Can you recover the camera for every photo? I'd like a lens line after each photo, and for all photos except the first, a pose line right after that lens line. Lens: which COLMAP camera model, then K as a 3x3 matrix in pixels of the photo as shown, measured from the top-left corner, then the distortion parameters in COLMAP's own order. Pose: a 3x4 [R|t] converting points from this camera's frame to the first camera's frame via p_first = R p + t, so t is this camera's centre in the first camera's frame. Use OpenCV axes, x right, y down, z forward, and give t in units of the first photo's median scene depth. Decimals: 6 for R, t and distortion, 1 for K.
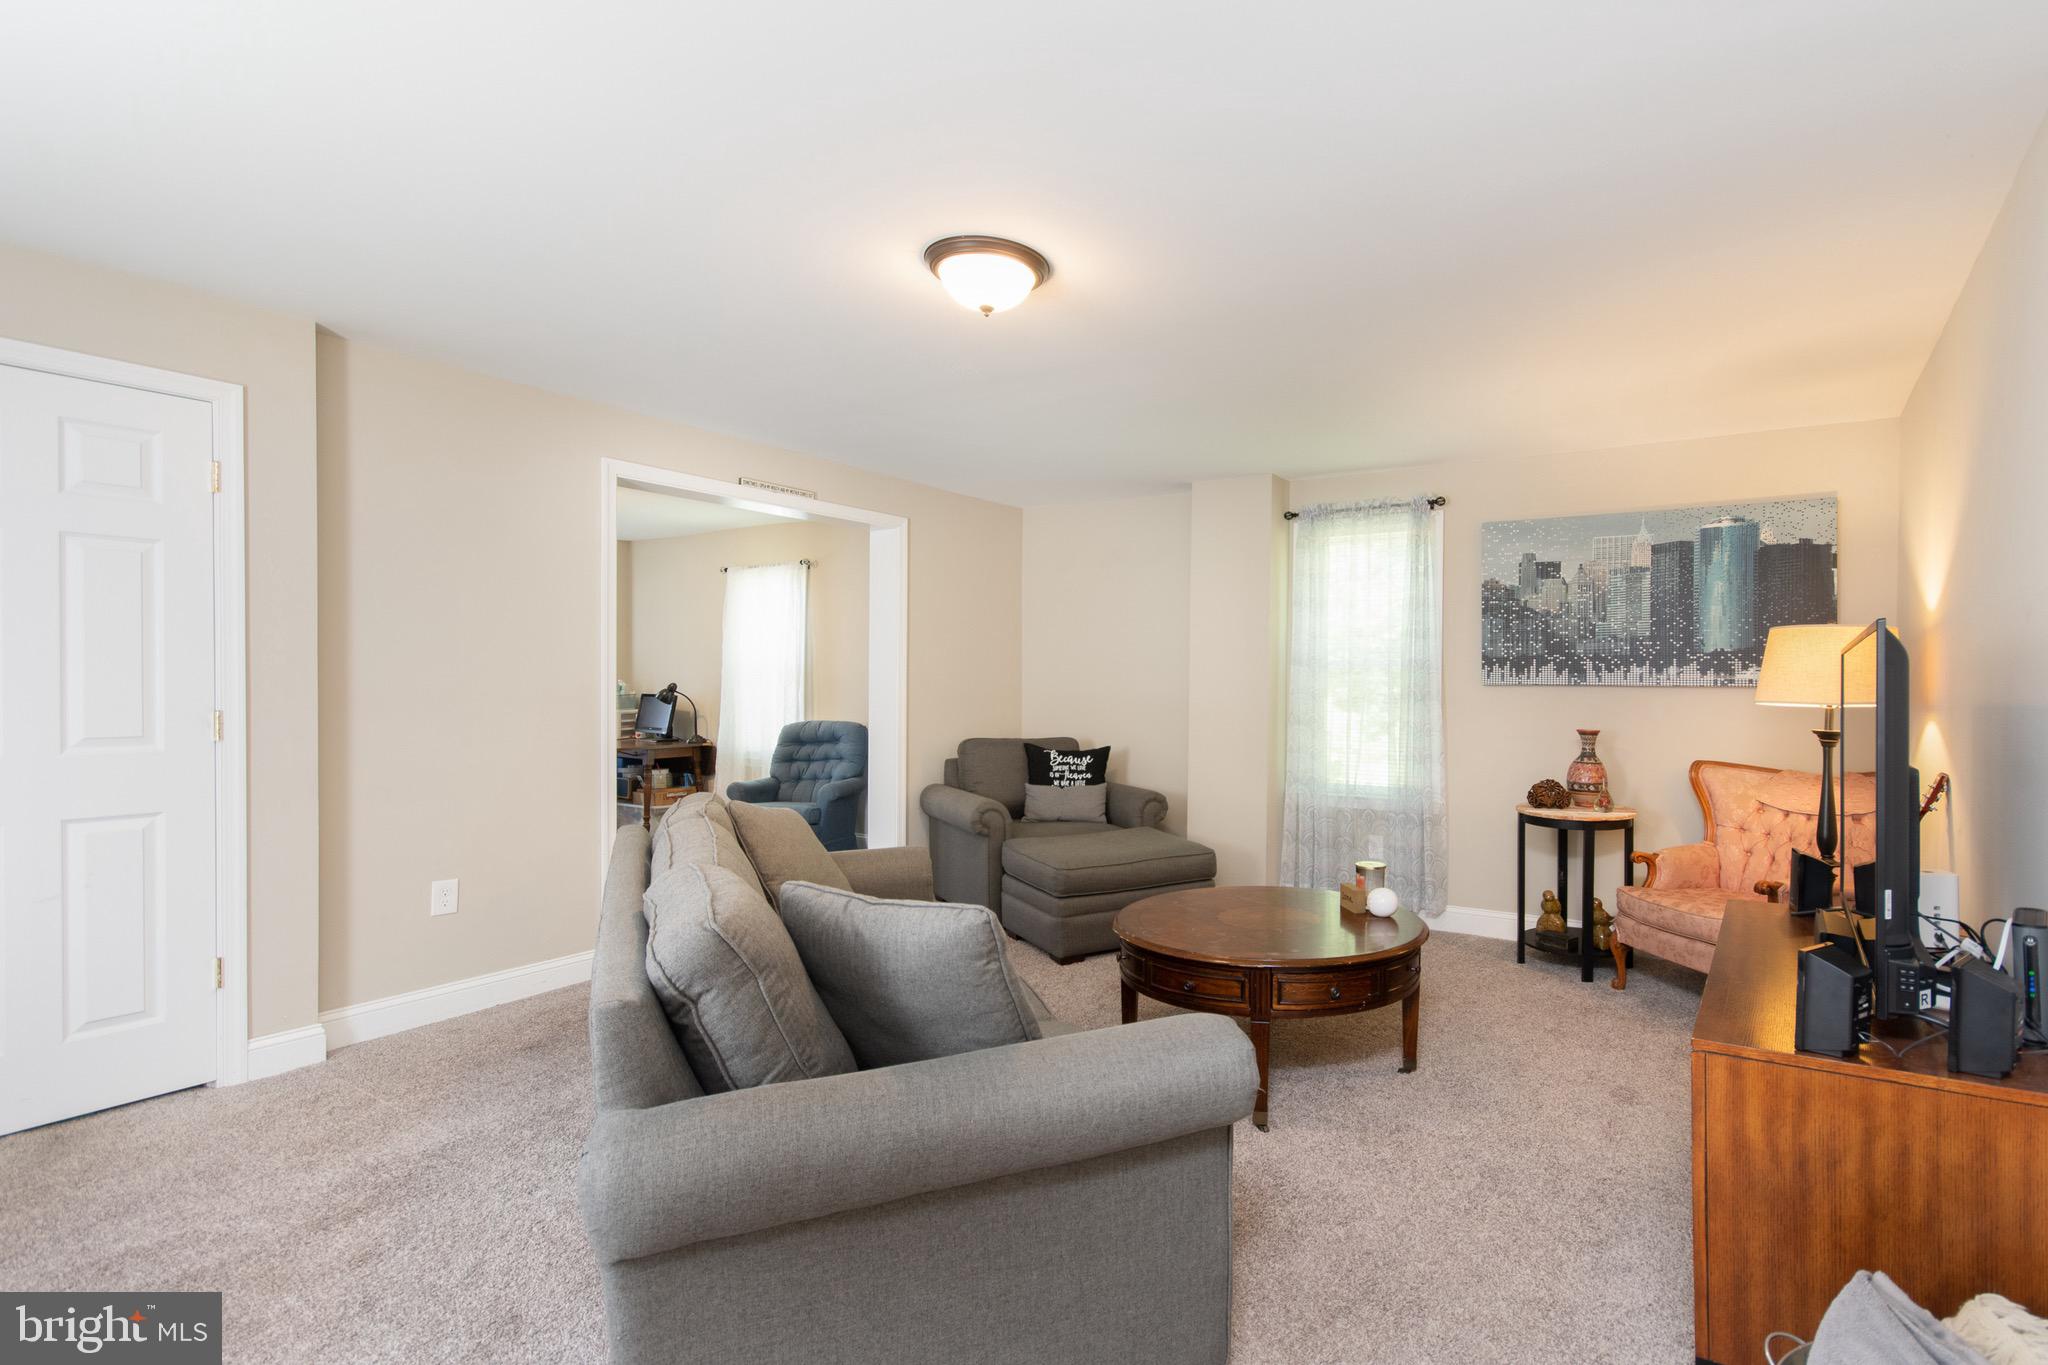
lens RADIAL K [[917.4, 0, 1092.9], [0, 917.4, 684.0], [0, 0, 1]] dist [0.001423, 0.001954]
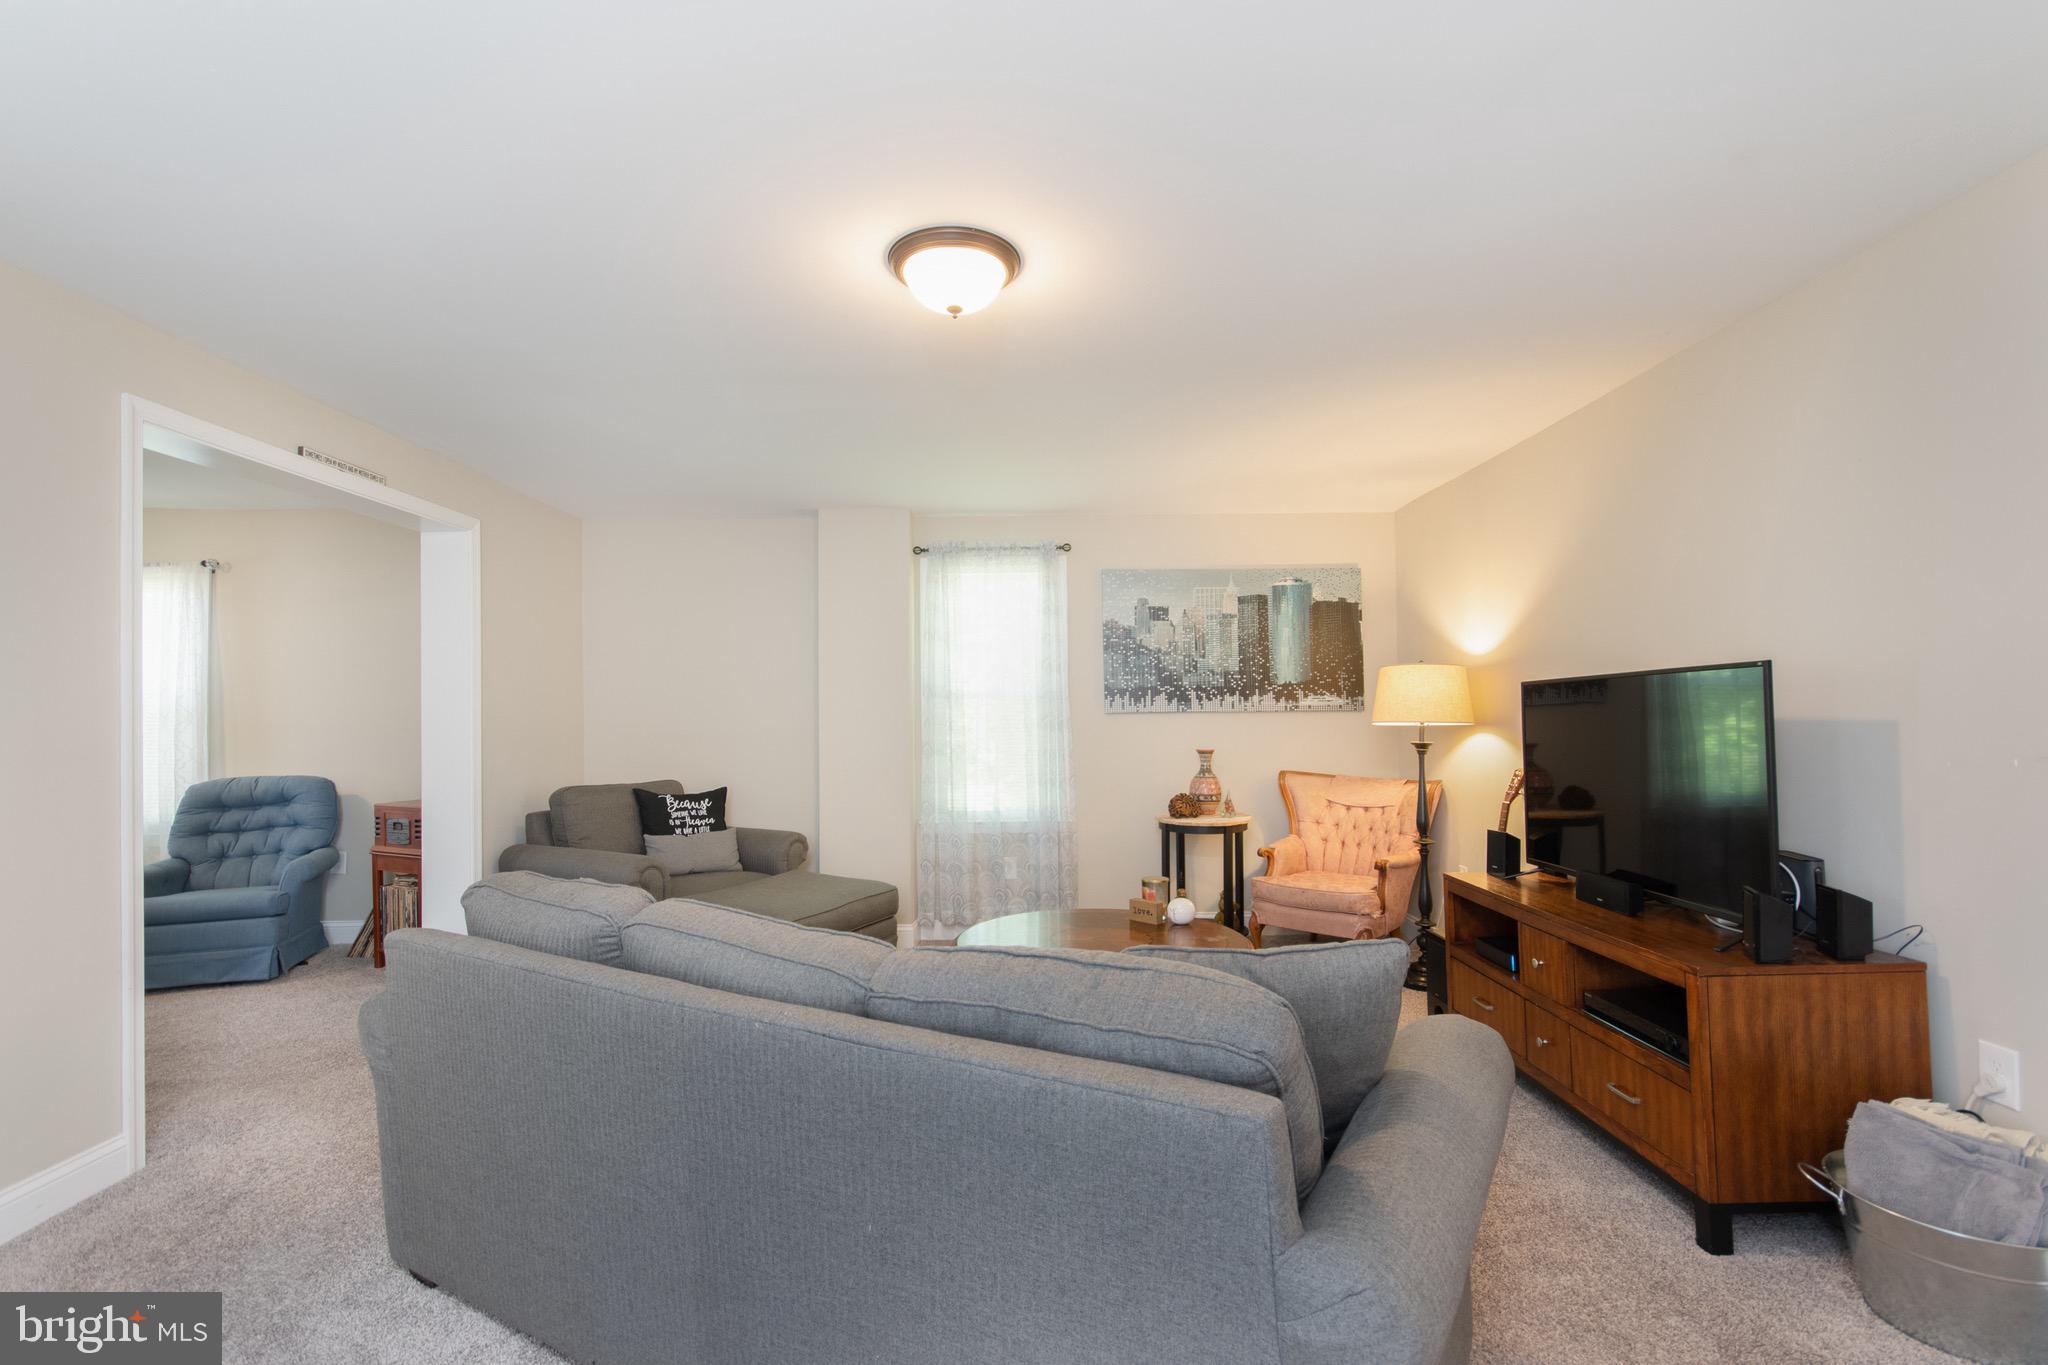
lens RADIAL K [[917.4, 0, 979.3], [0, 917.4, 704.5], [0, 0, 1]] dist [0.001423, 0.001954]
pose [[0.871169, -0.011162, 0.490857, -0.282361], [0.018087, 0.999793, -0.009365, -0.002099], [-0.490651, 0.017037, 0.871190, 0.102811]]
